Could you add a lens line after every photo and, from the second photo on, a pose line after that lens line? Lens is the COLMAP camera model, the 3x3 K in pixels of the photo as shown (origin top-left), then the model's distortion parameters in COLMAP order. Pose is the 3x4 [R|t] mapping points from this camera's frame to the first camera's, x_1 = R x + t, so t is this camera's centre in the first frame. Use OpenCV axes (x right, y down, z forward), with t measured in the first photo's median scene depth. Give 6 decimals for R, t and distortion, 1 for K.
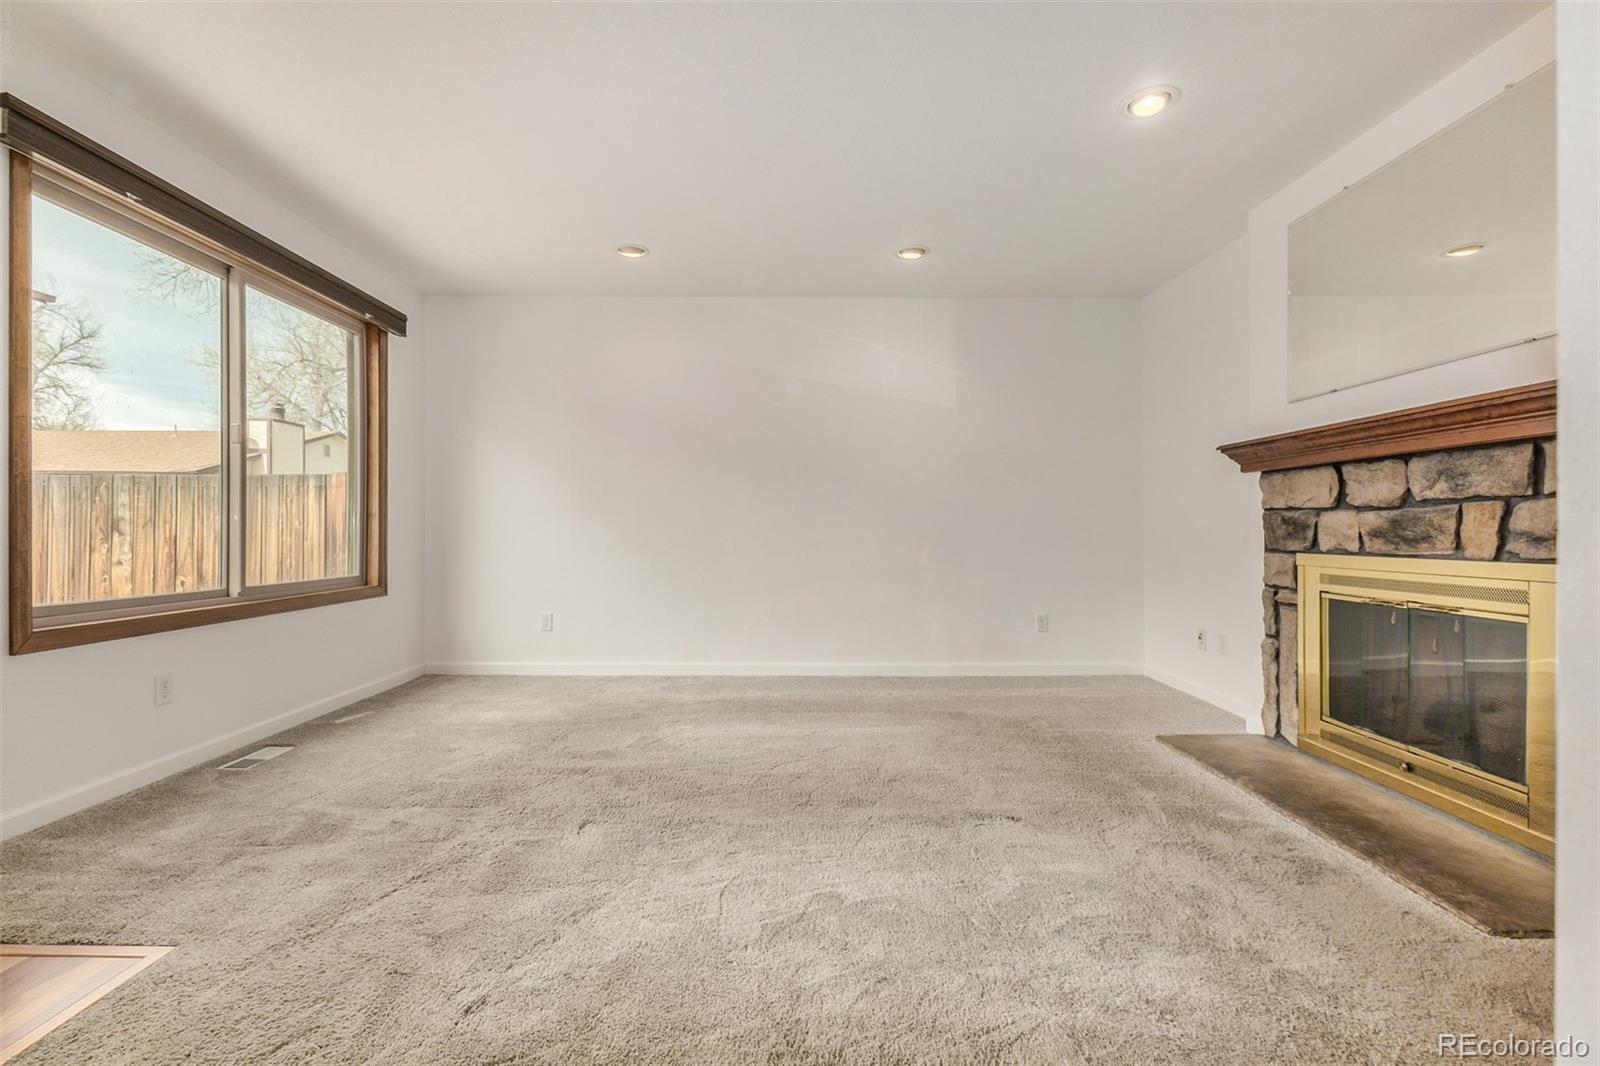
lens RADIAL K [[693.3, 0, 800.0], [0, 693.3, 533.0], [0, 0, 1]] dist [0.016814, -0.008146]
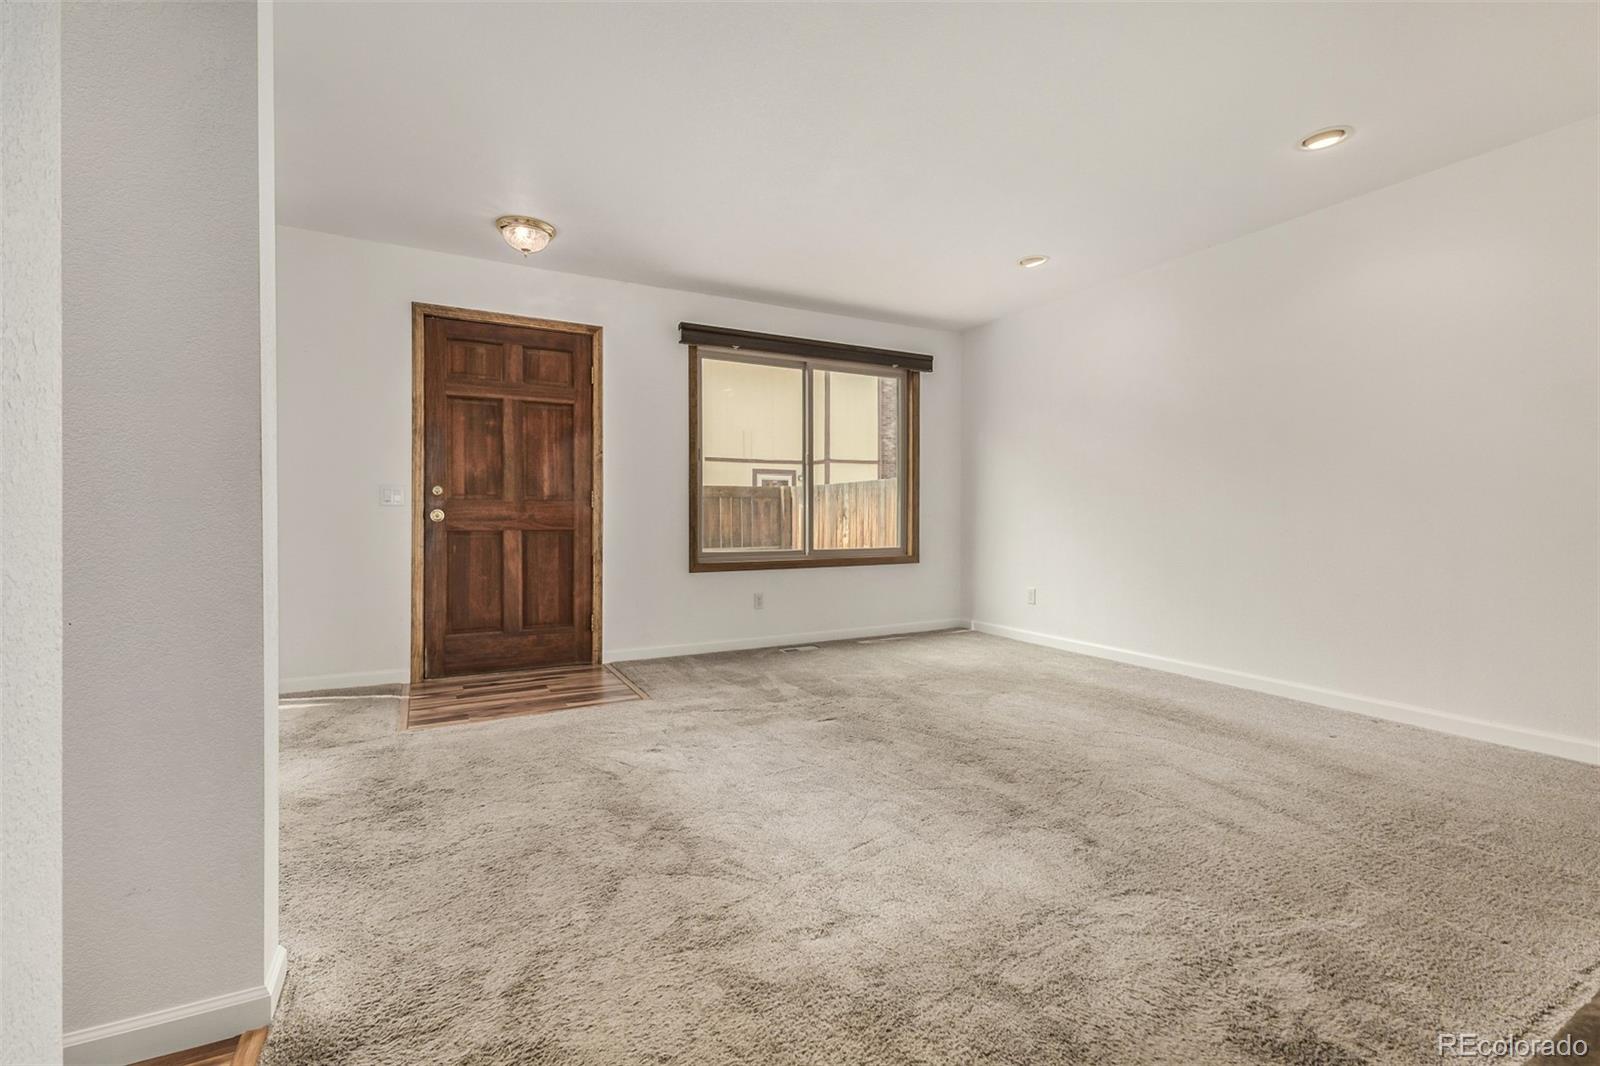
lens RADIAL K [[699.4, 0, 794.9], [0, 699.4, 516.4], [0, 0, 1]] dist [0.017812, 0.000050]
pose [[0.456879, -0.001560, -0.889527, 0.779364], [0.001163, 0.999999, -0.001156, -0.001710], [0.889528, -0.000507, 0.456880, 0.216965]]
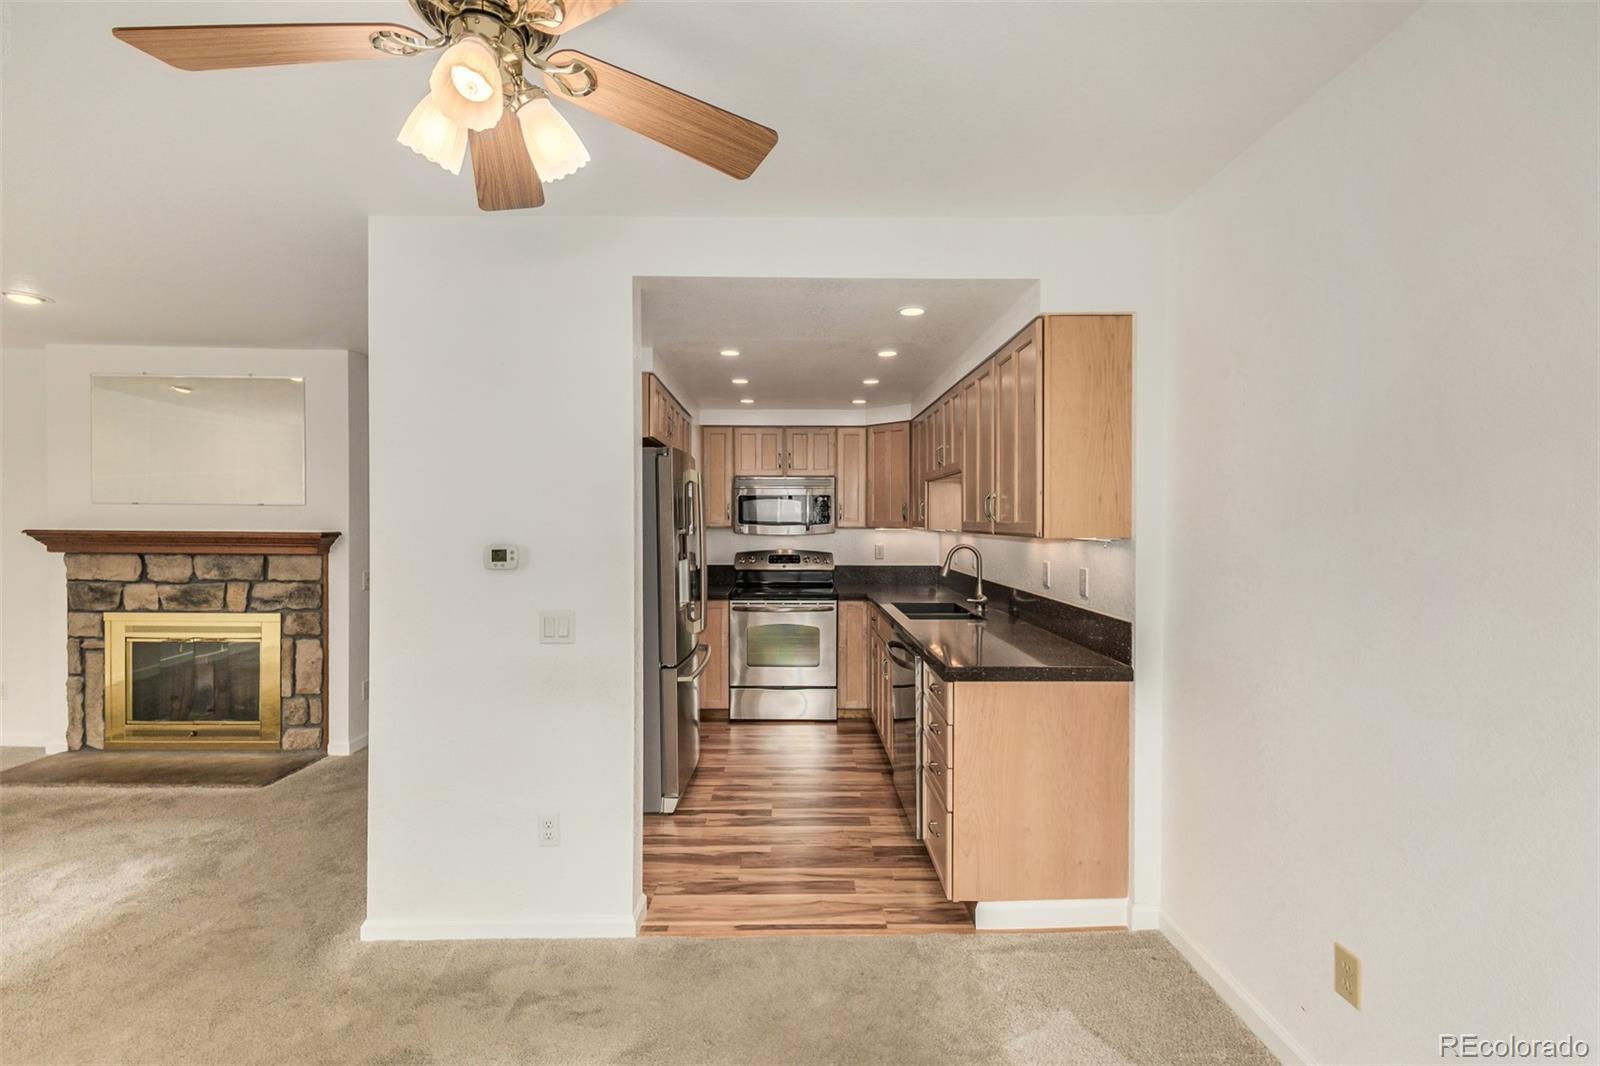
lens RADIAL K [[693.3, 0, 800.0], [0, 693.3, 533.0], [0, 0, 1]] dist [0.016814, -0.008146]
pose [[-0.007071, -0.012431, 0.999898, -0.759833], [-0.006071, 0.999905, 0.012388, -0.168632], [-0.999957, -0.005983, -0.007146, -0.424979]]
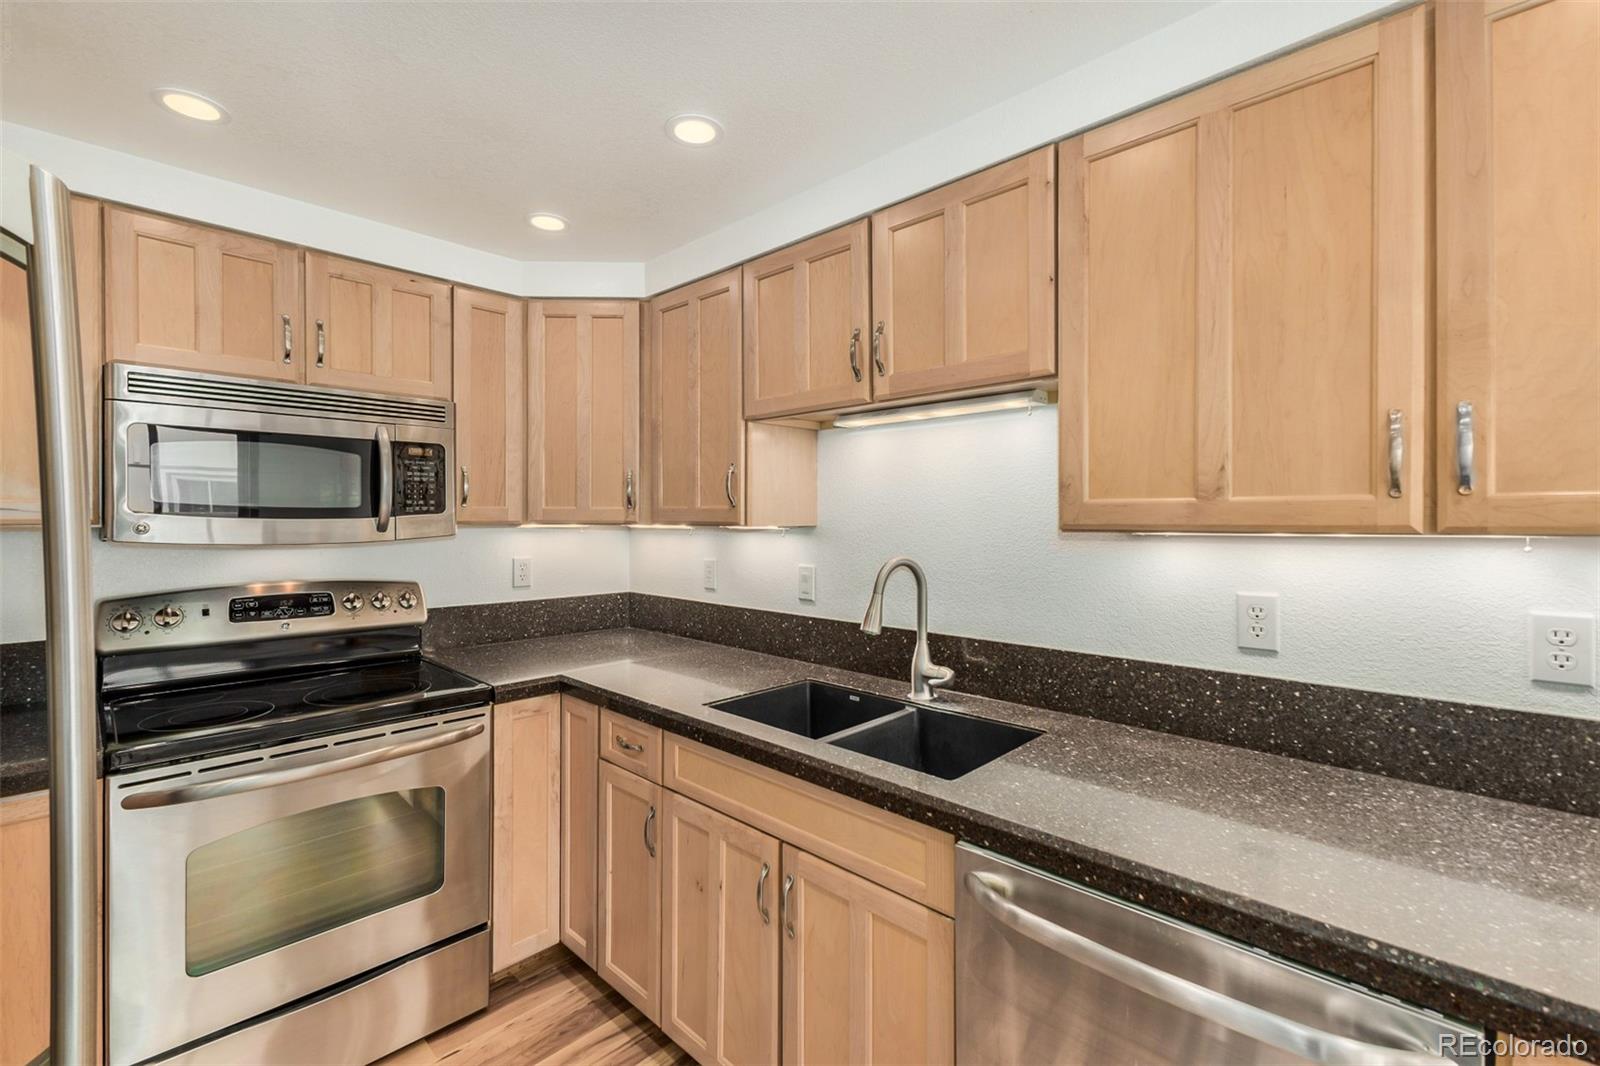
lens RADIAL K [[689.0, 0, 779.5], [0, 689.0, 519.1], [0, 0, 1]] dist [0.028476, -0.010022]
pose [[-0.704934, 0.002595, 0.709269, 0.315893], [-0.001598, 0.999985, -0.005247, -0.161880], [-0.709272, -0.004832, -0.704919, -0.238425]]
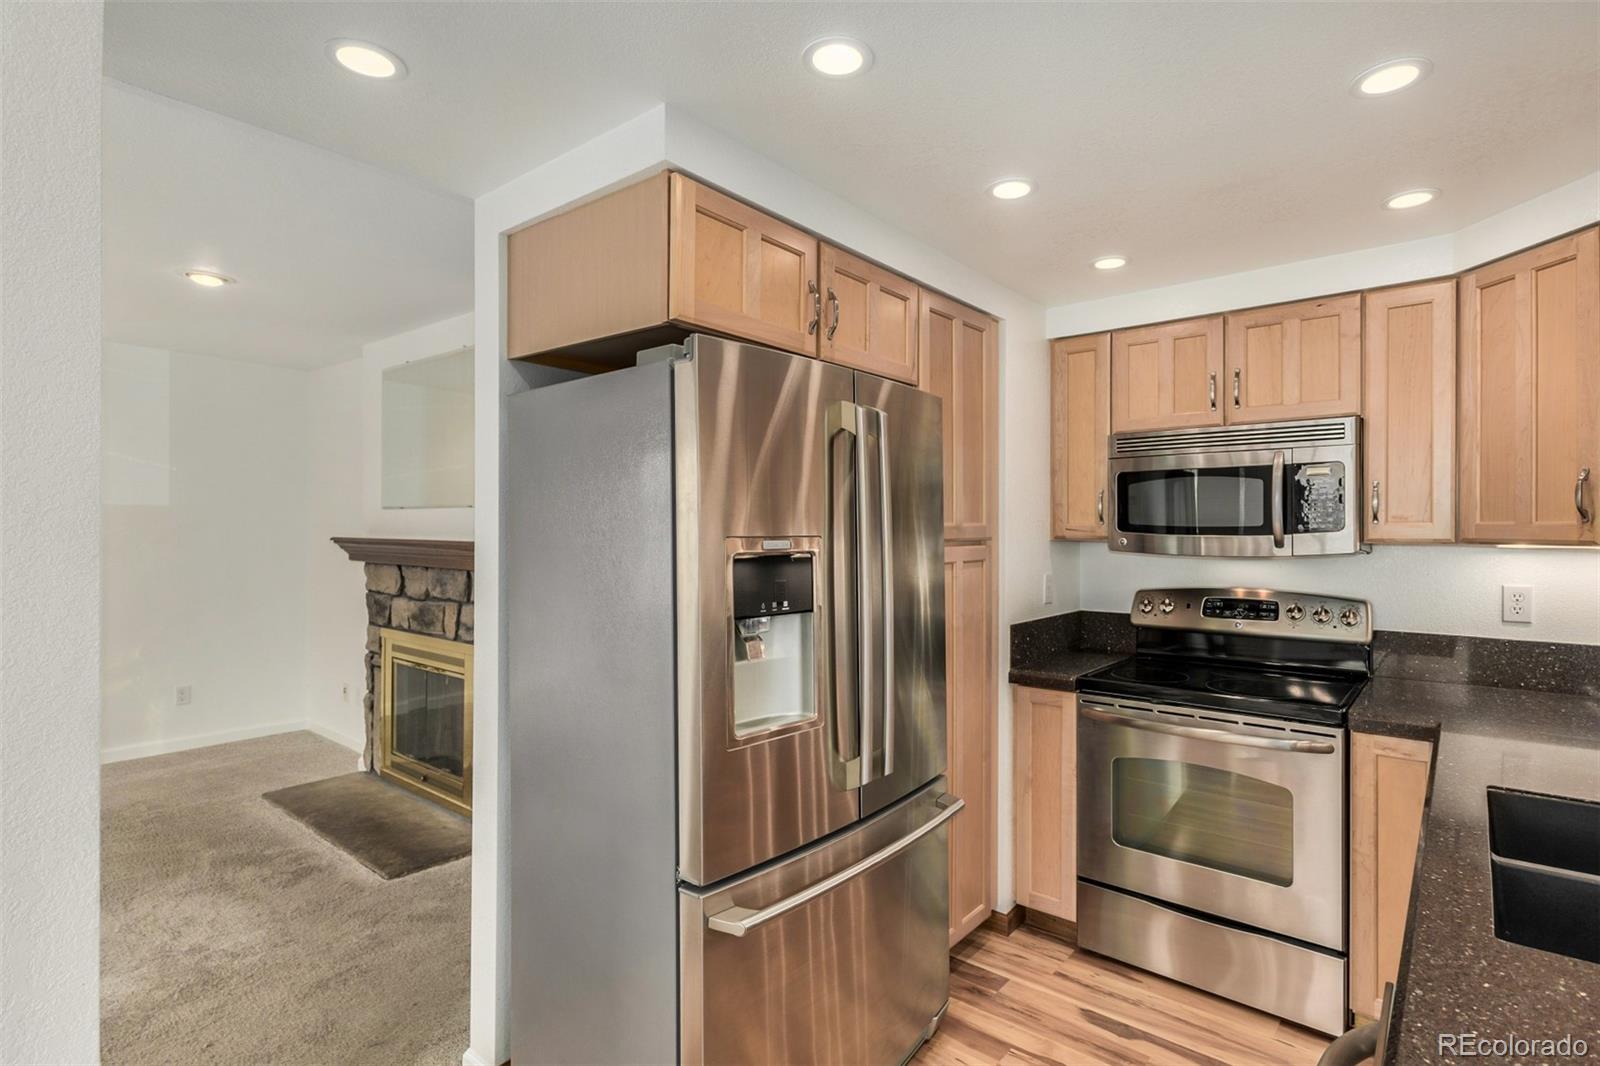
lens RADIAL K [[792.7, 0, 847.0], [0, 792.7, 528.2], [0, 0, 1]] dist [0.004100, 0.000413]
pose [[0.623812, 0.007368, 0.781540, 0.102288], [-0.007116, 0.999968, -0.003747, -0.167312], [-0.781542, -0.003225, 0.623844, -0.641750]]
